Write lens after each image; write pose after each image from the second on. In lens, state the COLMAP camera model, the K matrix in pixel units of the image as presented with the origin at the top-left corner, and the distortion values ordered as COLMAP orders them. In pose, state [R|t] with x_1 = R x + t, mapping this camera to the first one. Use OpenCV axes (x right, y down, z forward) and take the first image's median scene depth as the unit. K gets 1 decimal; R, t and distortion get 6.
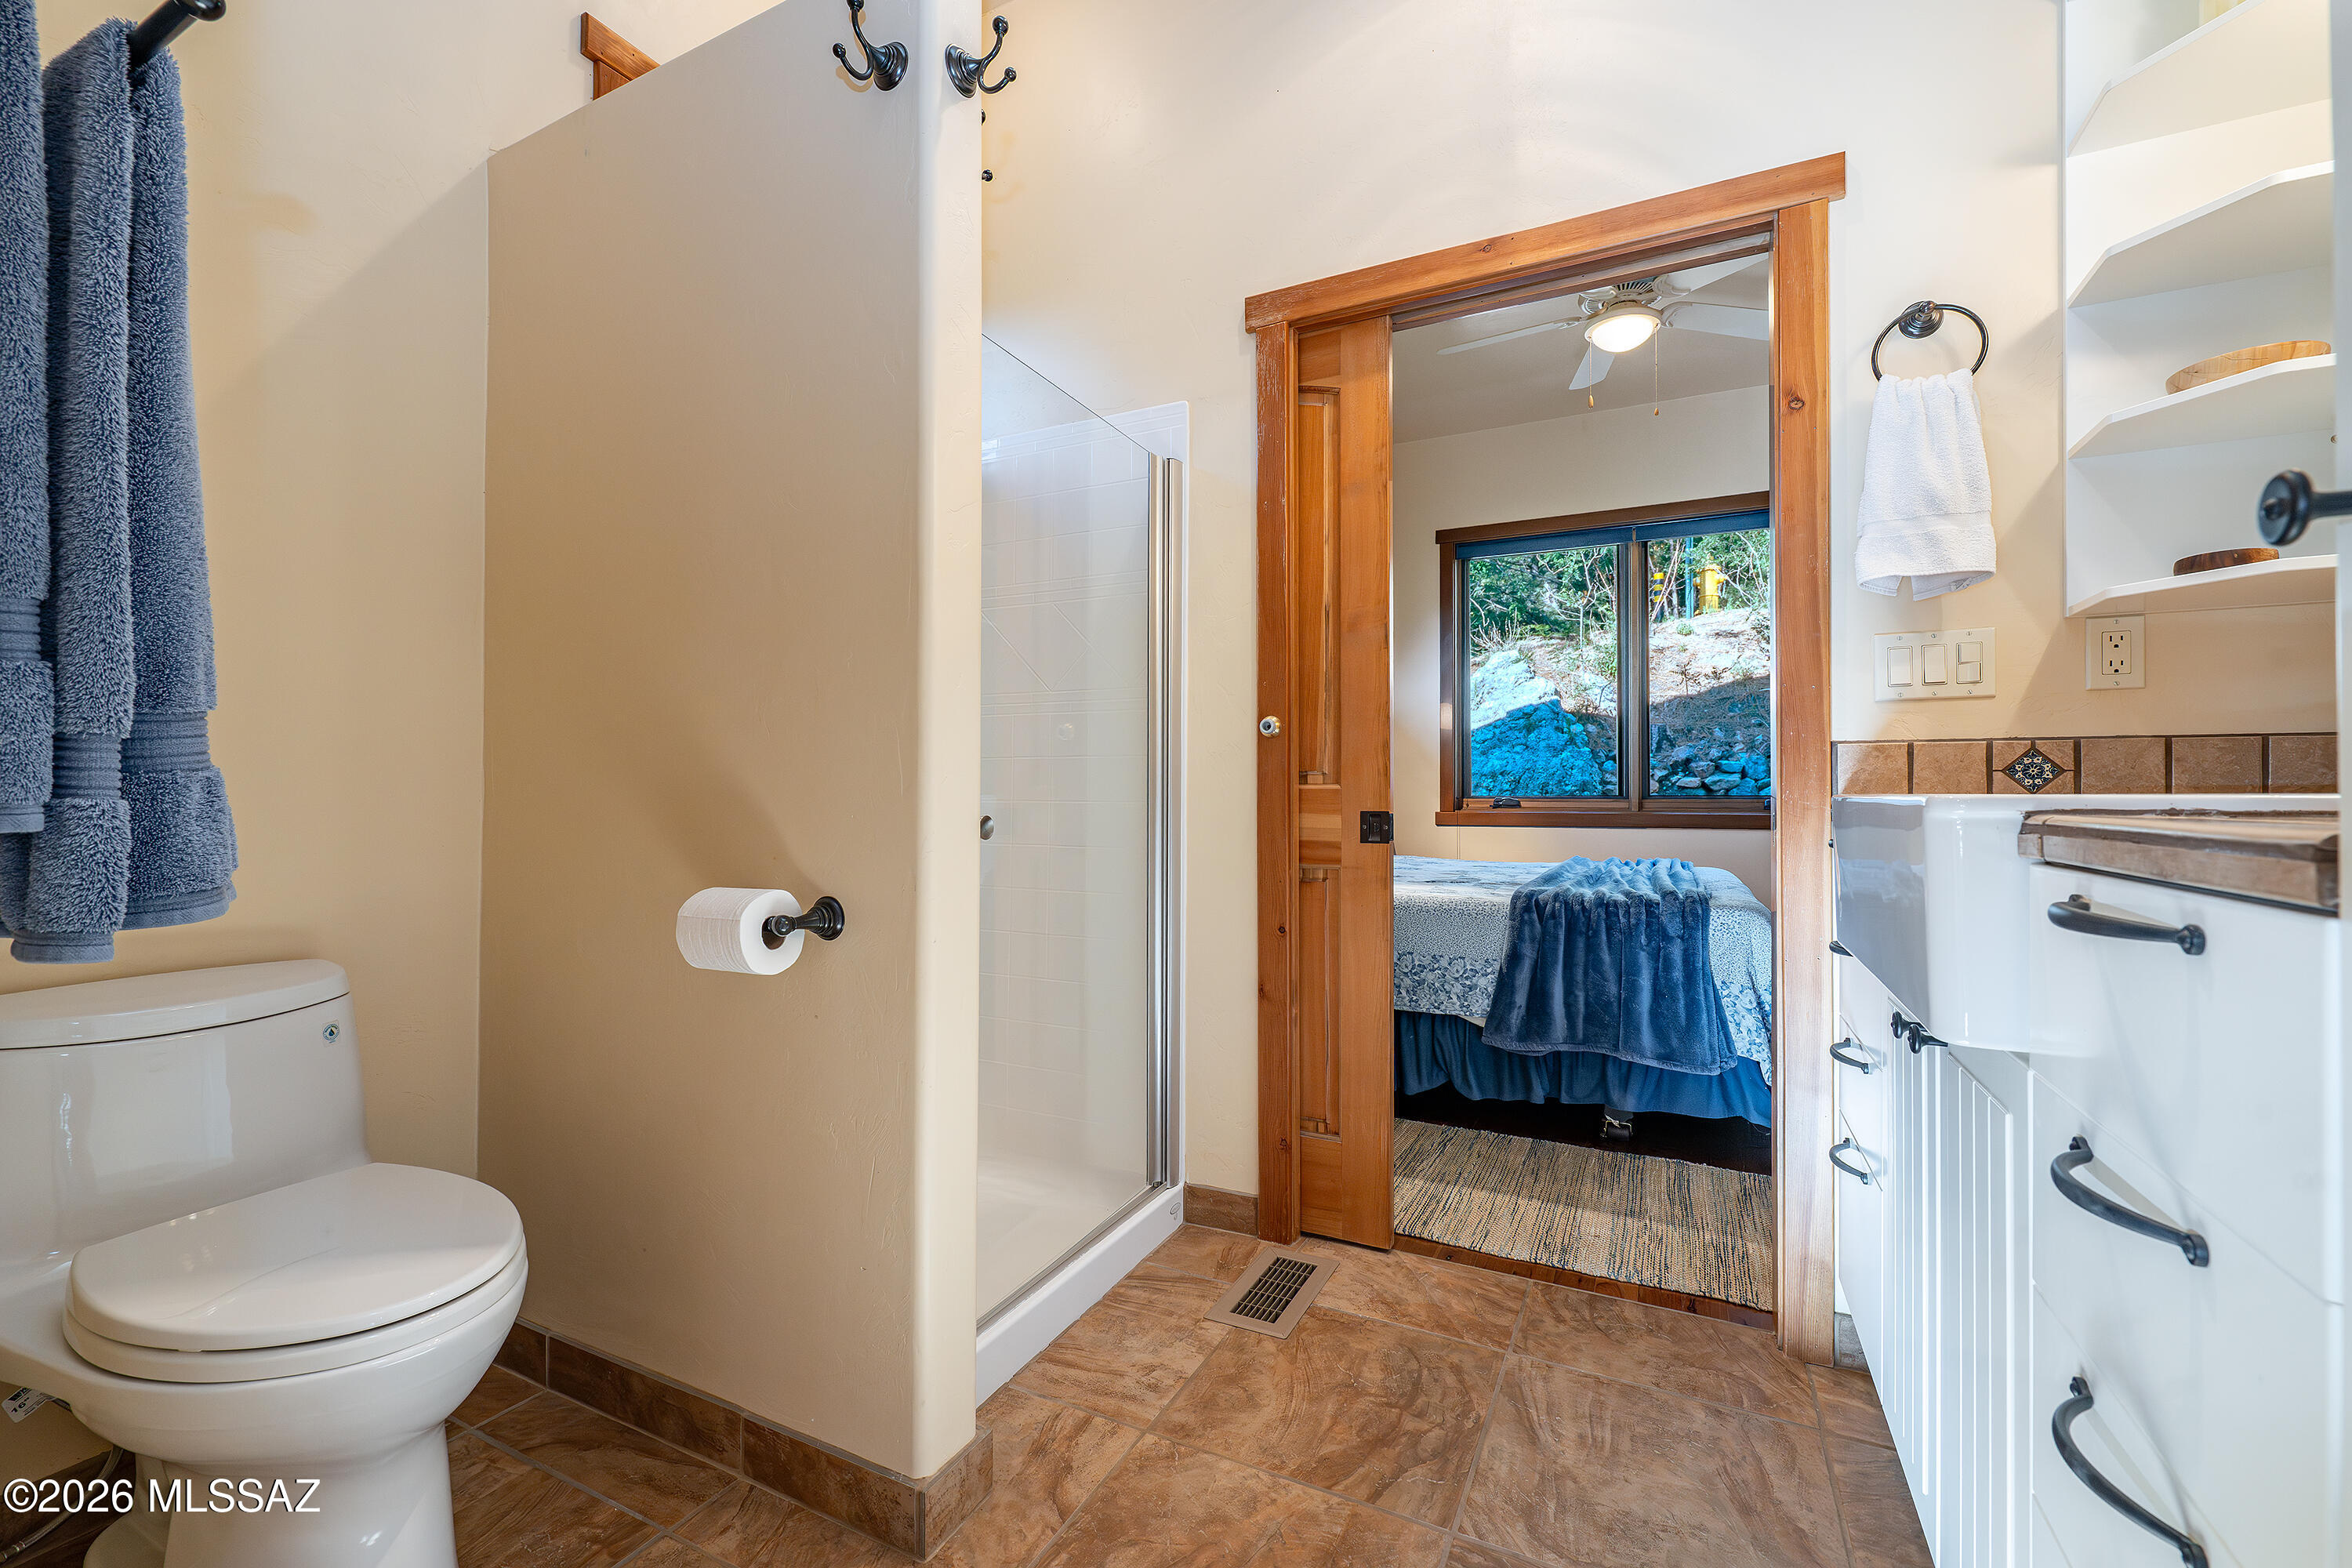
lens RADIAL K [[926.2, 0, 1217.7], [0, 926.2, 785.4], [0, 0, 1]] dist [-0.002207, -0.000622]
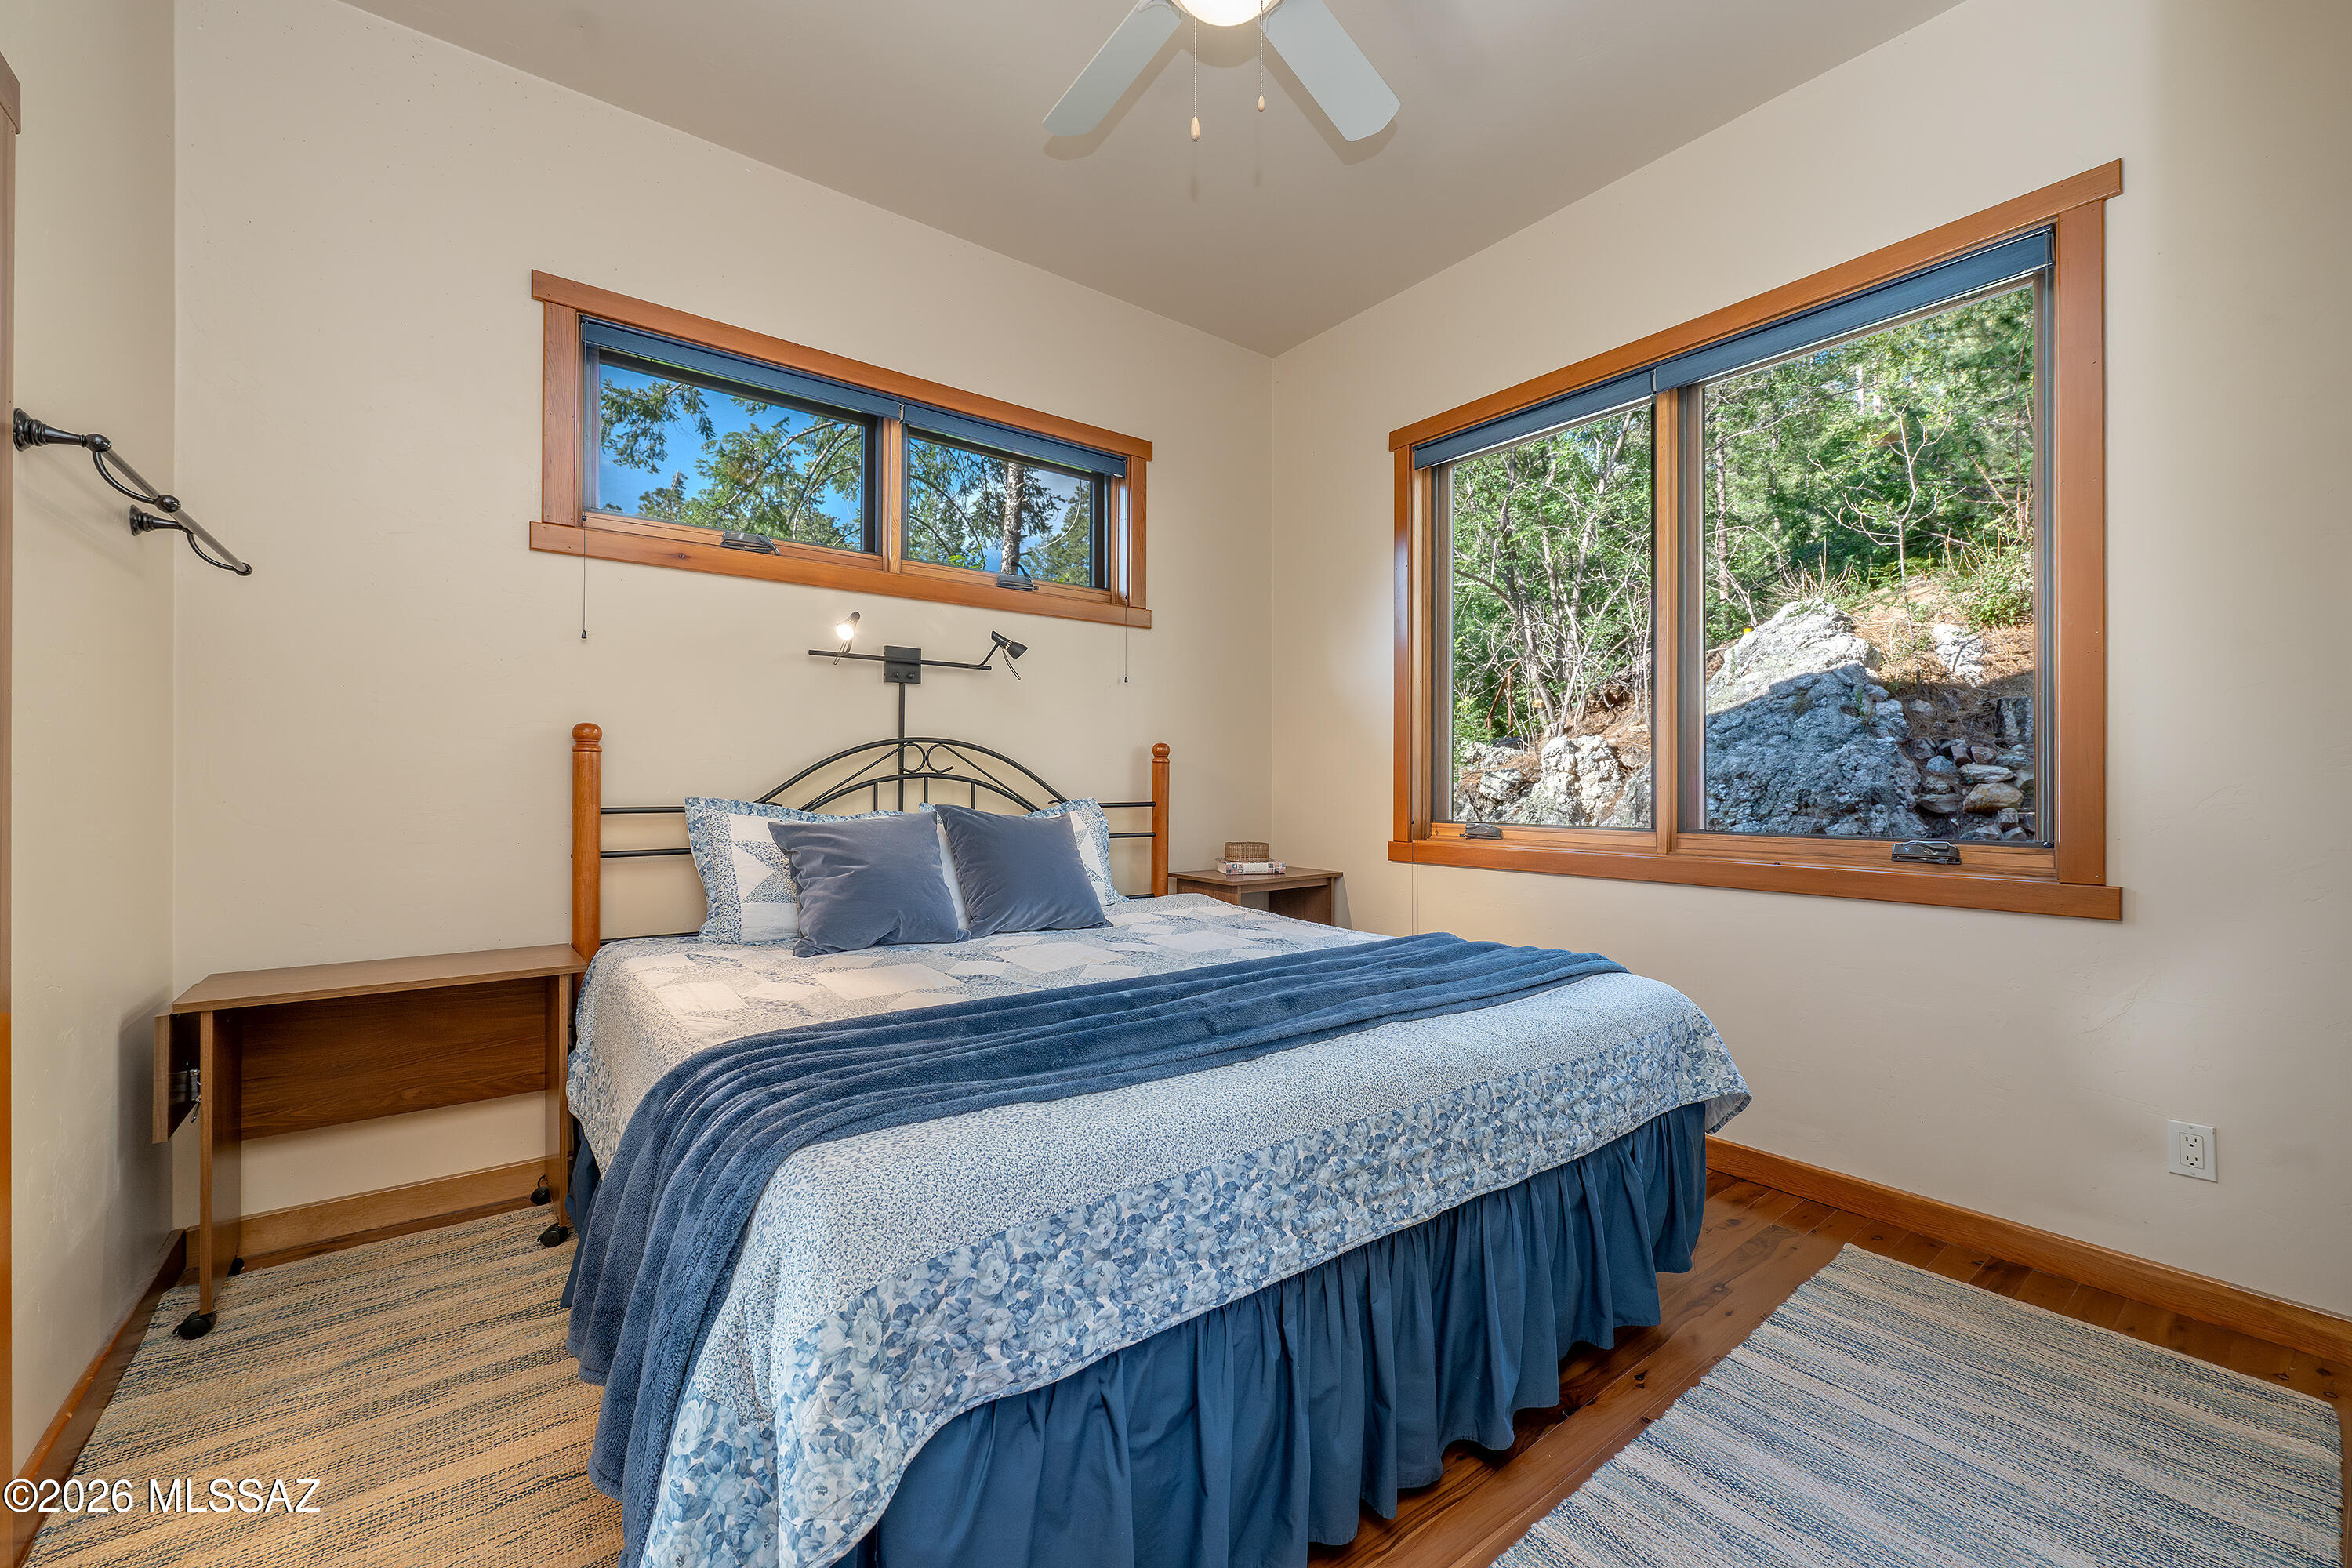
lens RADIAL K [[926.2, 0, 1174.9], [0, 926.2, 788.3], [0, 0, 1]] dist [-0.002207, -0.000622]
pose [[0.891852, 0.004933, -0.452301, 0.244085], [-0.000530, 0.999951, 0.009861, -0.010432], [0.452328, -0.008555, 0.891811, 0.187946]]
